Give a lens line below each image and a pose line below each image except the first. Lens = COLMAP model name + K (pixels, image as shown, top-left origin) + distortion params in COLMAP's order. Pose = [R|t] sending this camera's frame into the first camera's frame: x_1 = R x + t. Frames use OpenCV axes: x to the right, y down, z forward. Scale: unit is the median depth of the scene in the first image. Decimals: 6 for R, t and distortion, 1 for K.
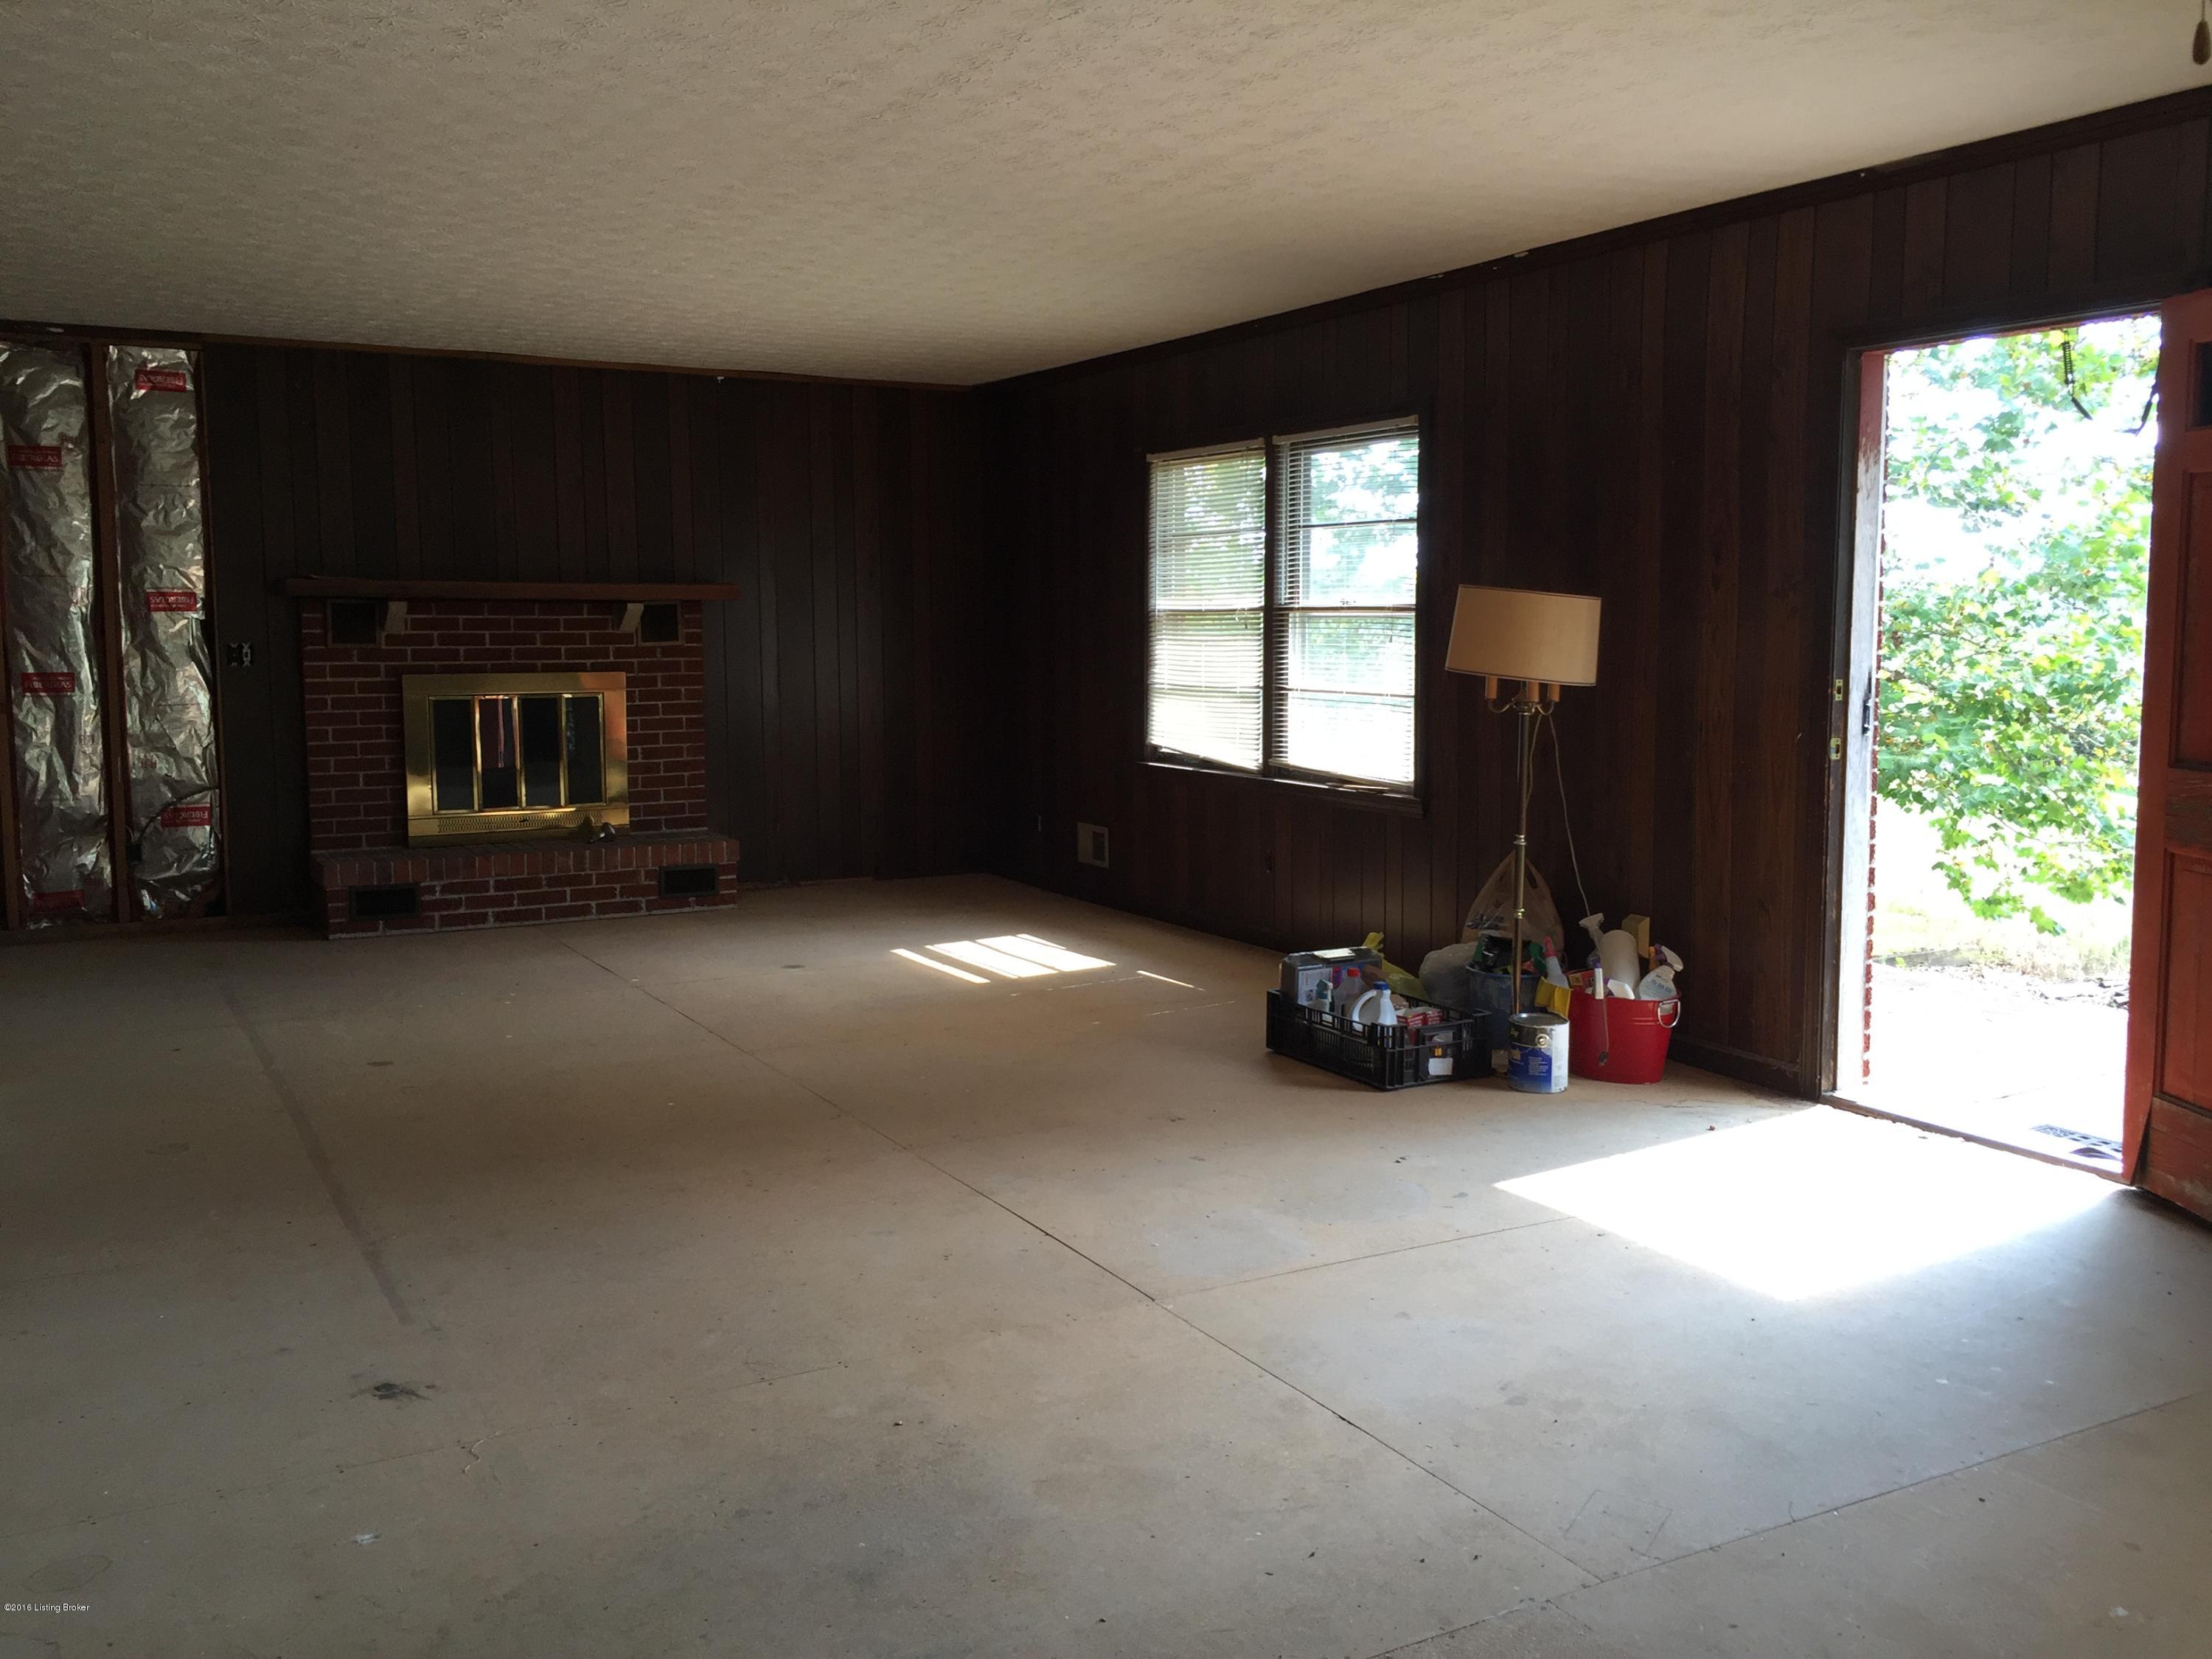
lens RADIAL K [[1886.9, 0, 1103.5], [0, 1886.9, 808.3], [0, 0, 1]] dist [0.077759, -0.097166]
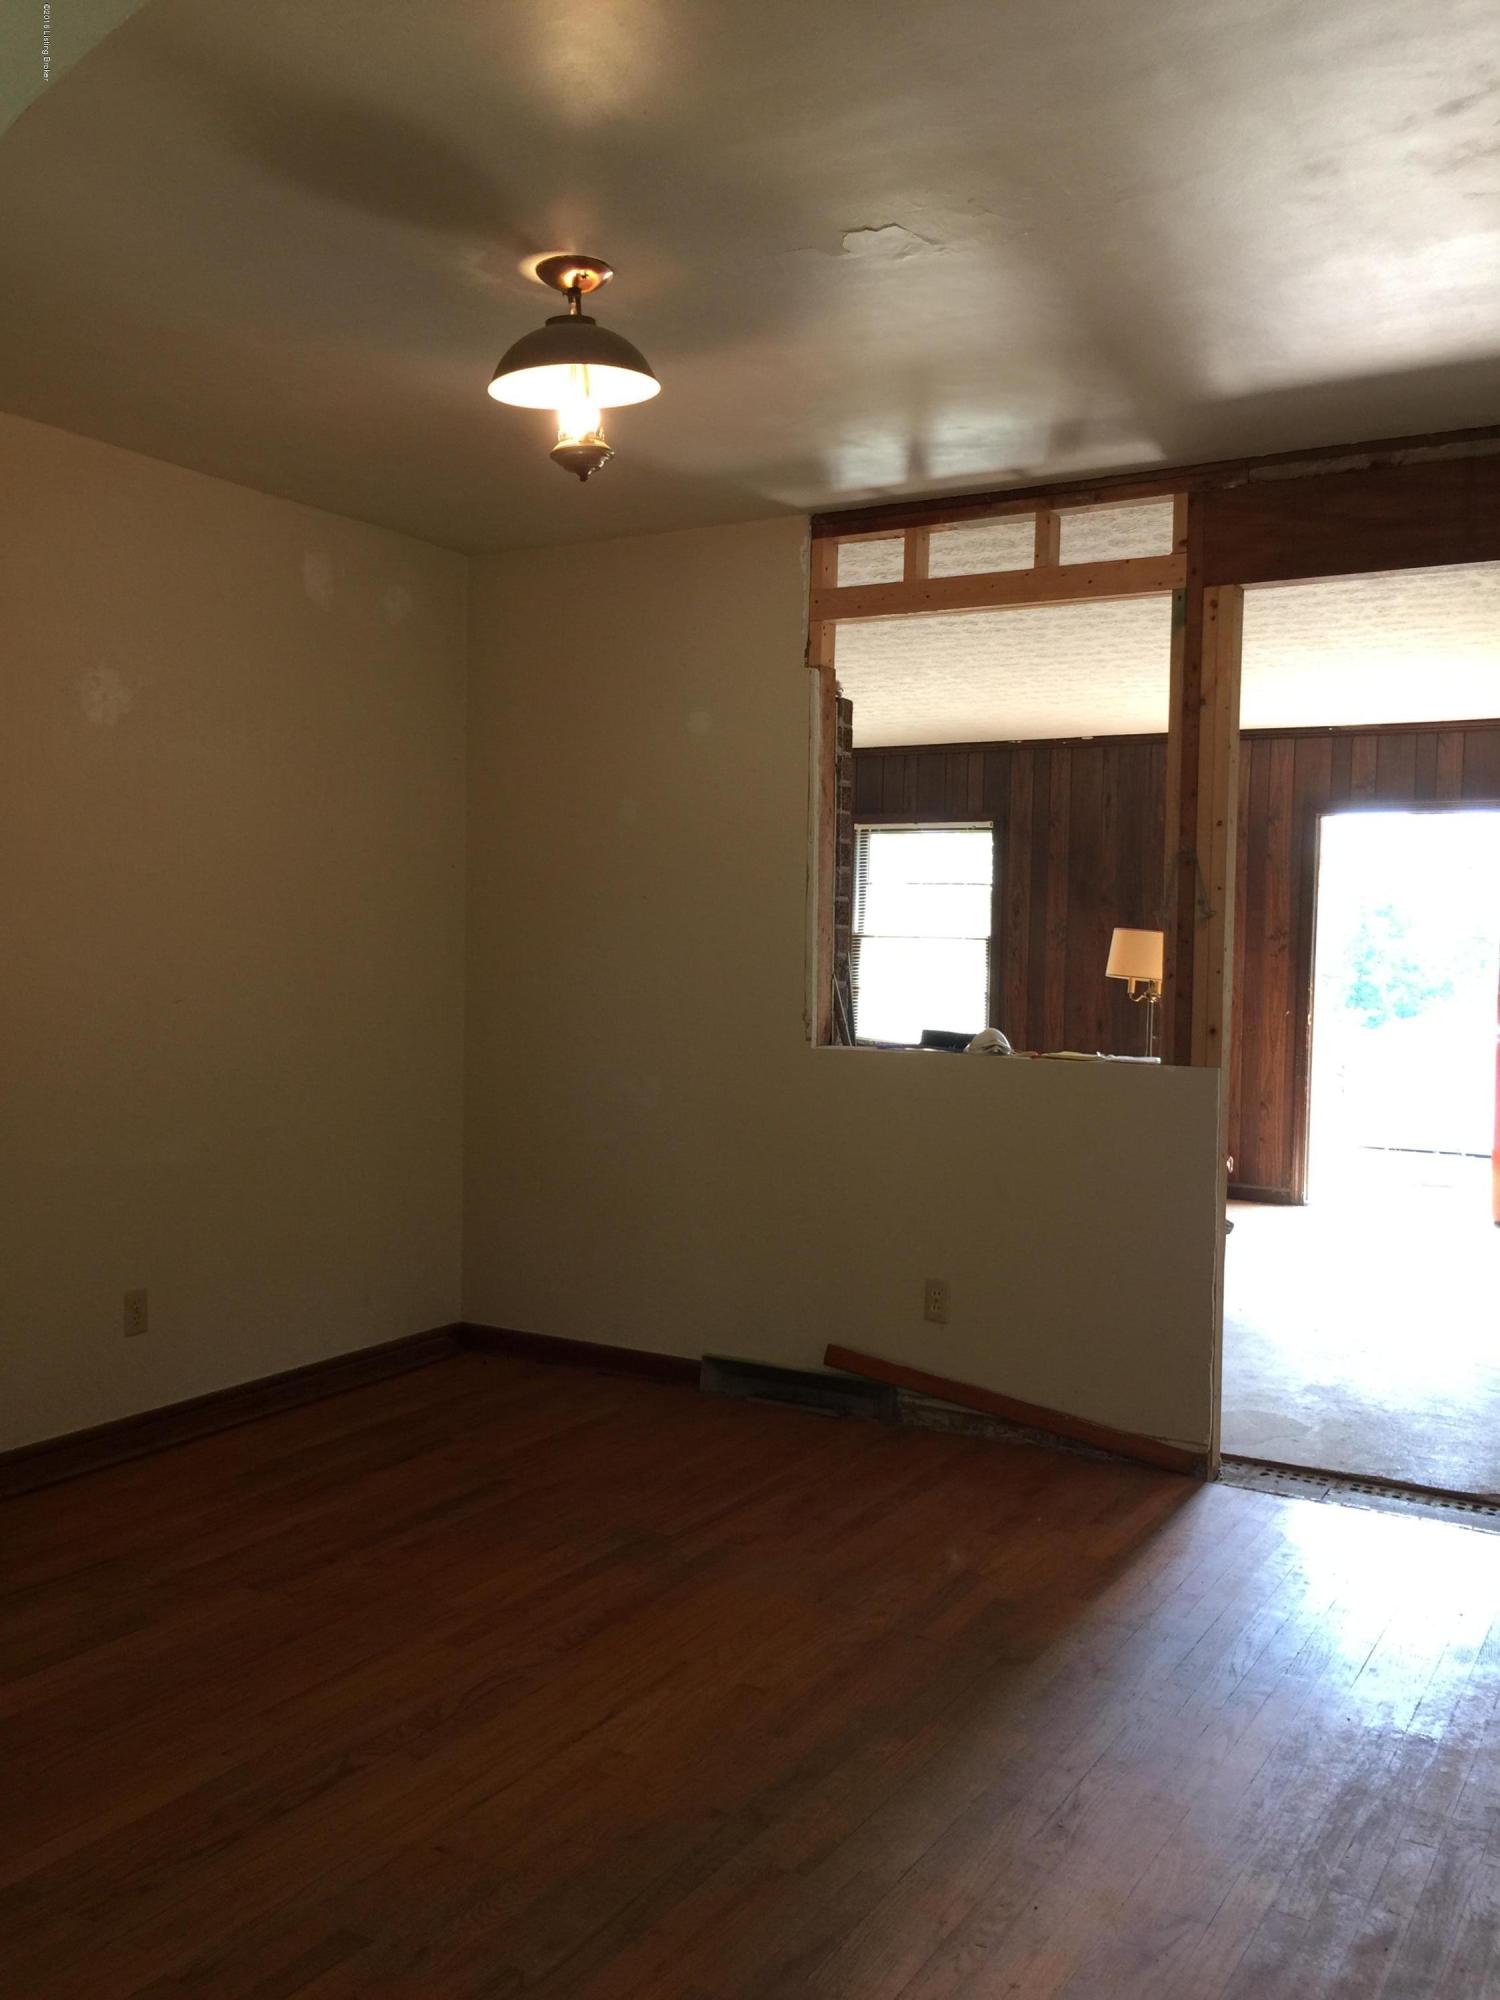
lens RADIAL K [[1701.3, 0, 750.0], [0, 1701.3, 1000.0], [0, 0, 1]] dist [0.053889, -0.005327]
pose [[0.869266, -0.005902, 0.494310, -0.884518], [0.027940, 0.998917, -0.037207, -0.002512], [-0.493555, 0.046154, 0.868489, -0.197672]]
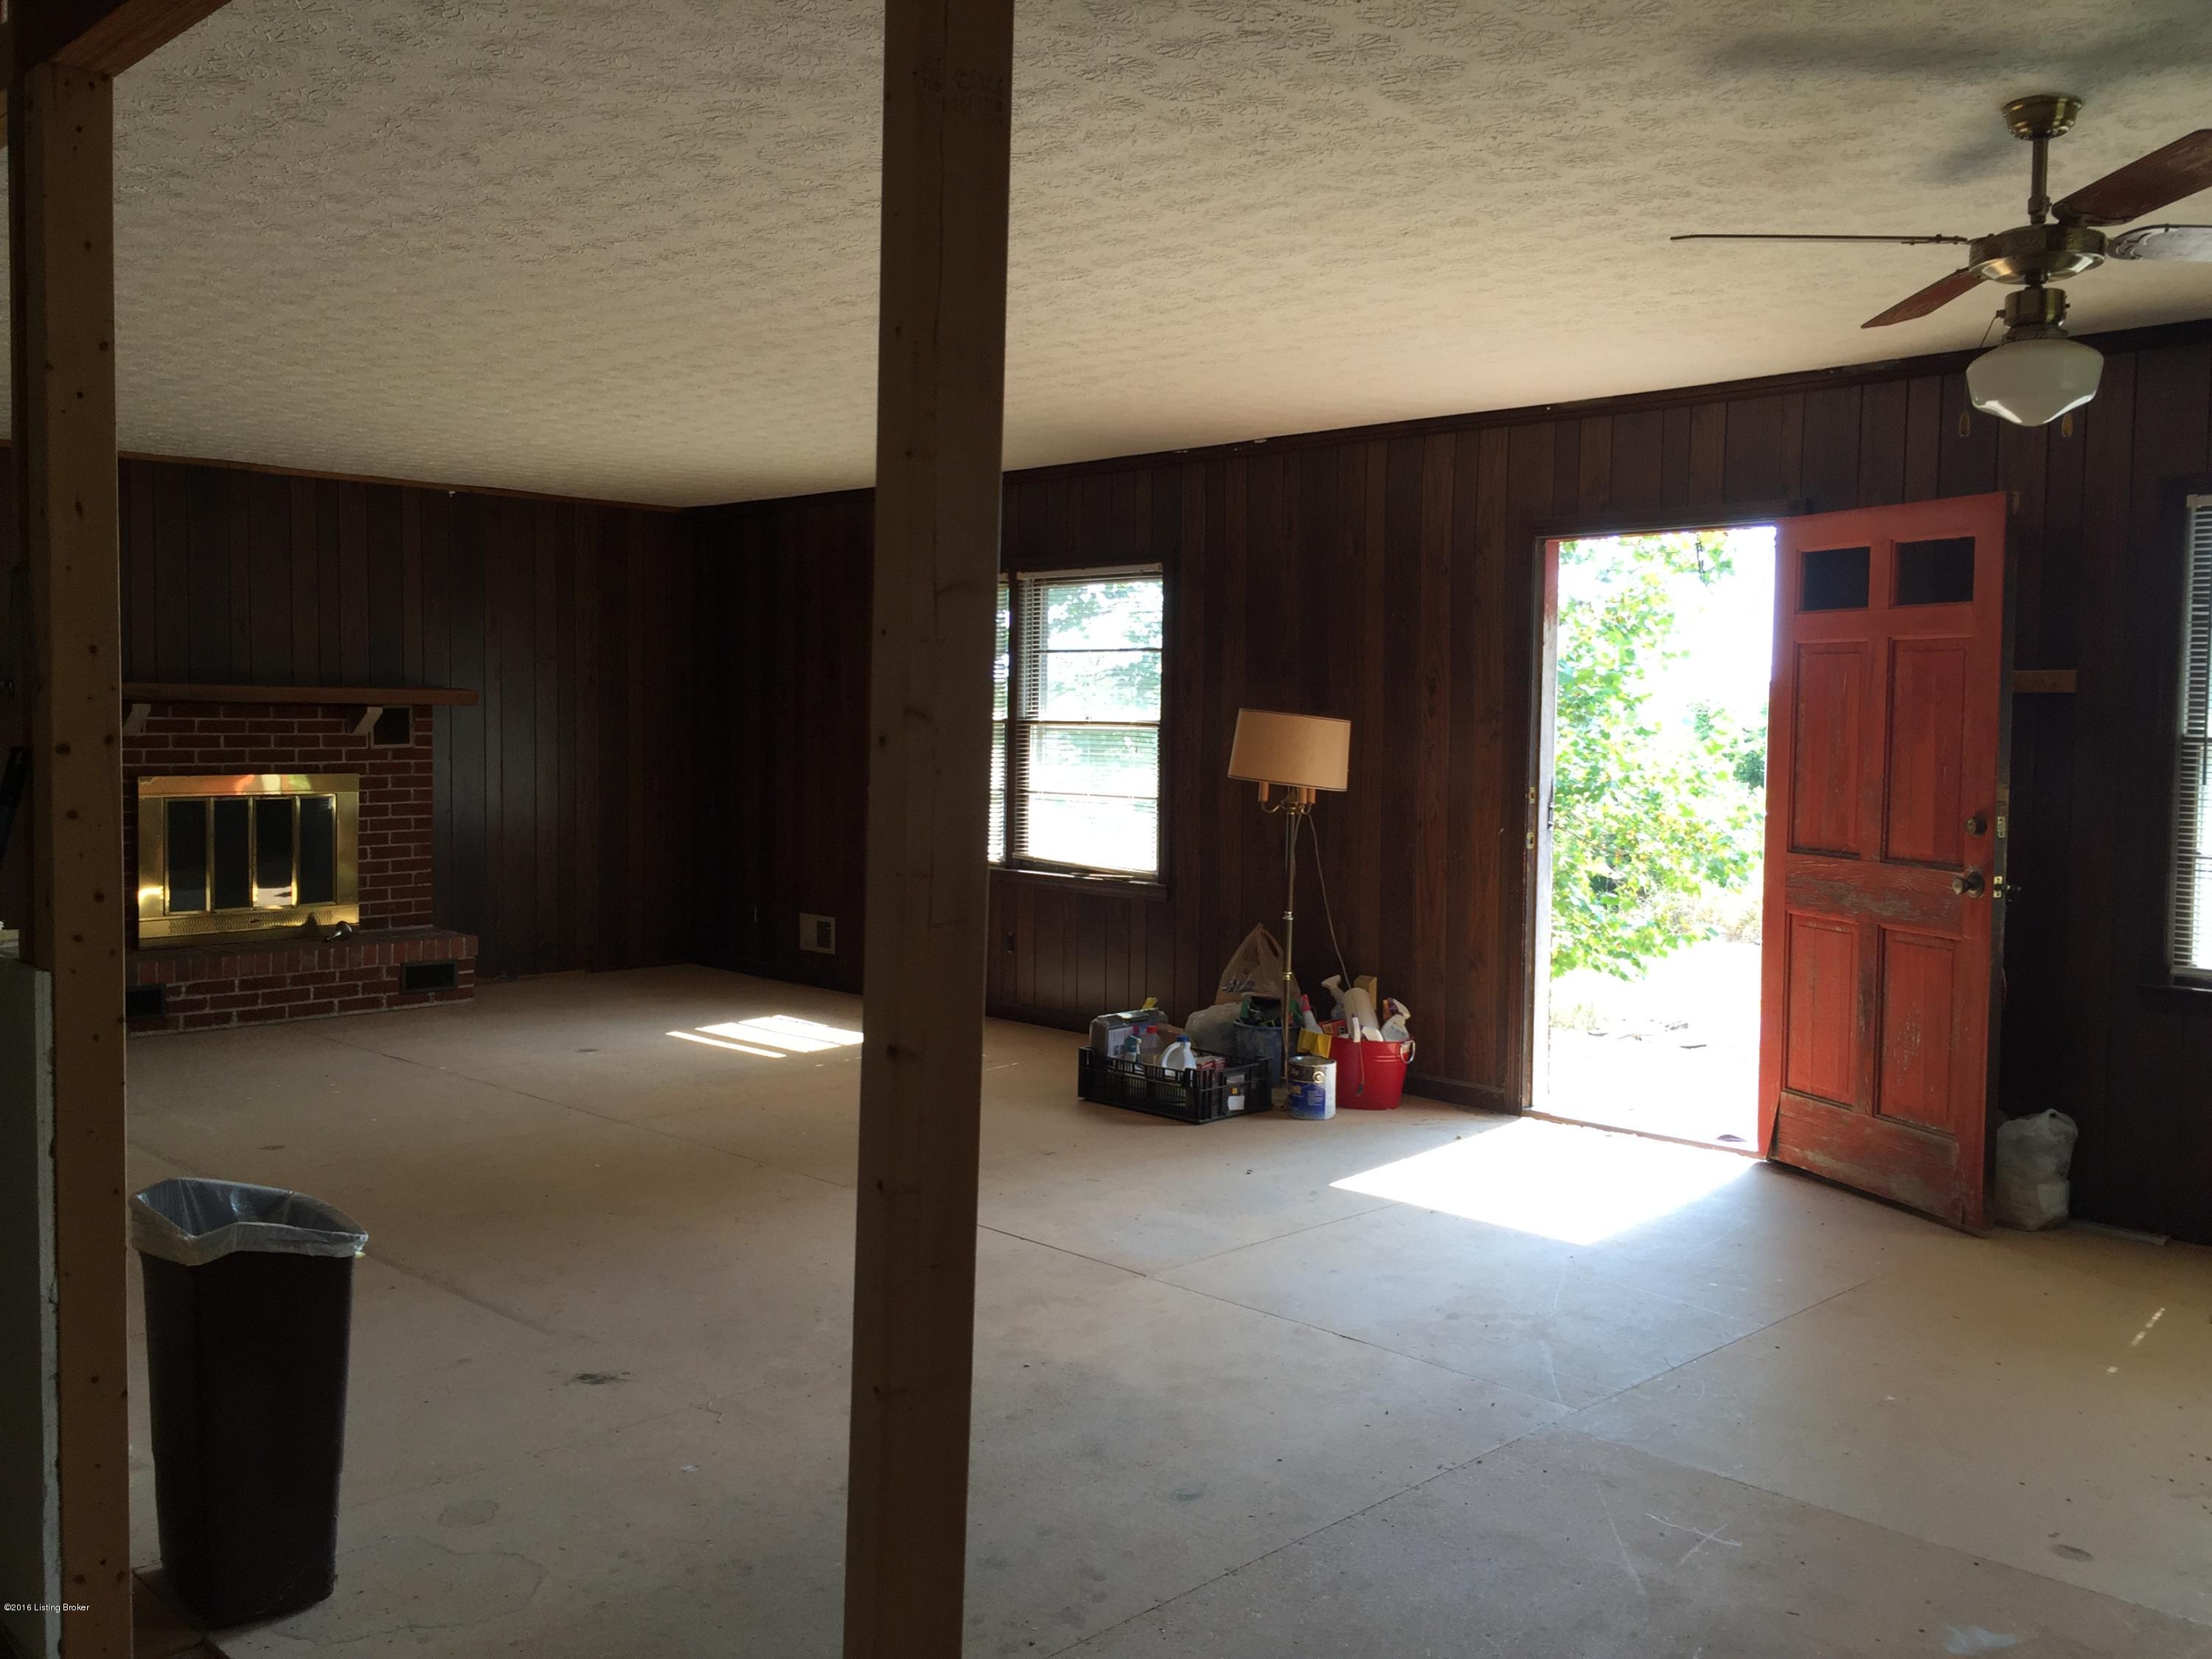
lens RADIAL K [[1881.6, 0, 1106.0], [0, 1881.6, 829.5], [0, 0, 1]] dist [0.053889, -0.005327]
pose [[0.962939, -0.004687, 0.269679, -0.224063], [0.015429, 0.999169, -0.037724, 0.004972], [-0.269278, 0.040487, 0.962211, -0.148196]]
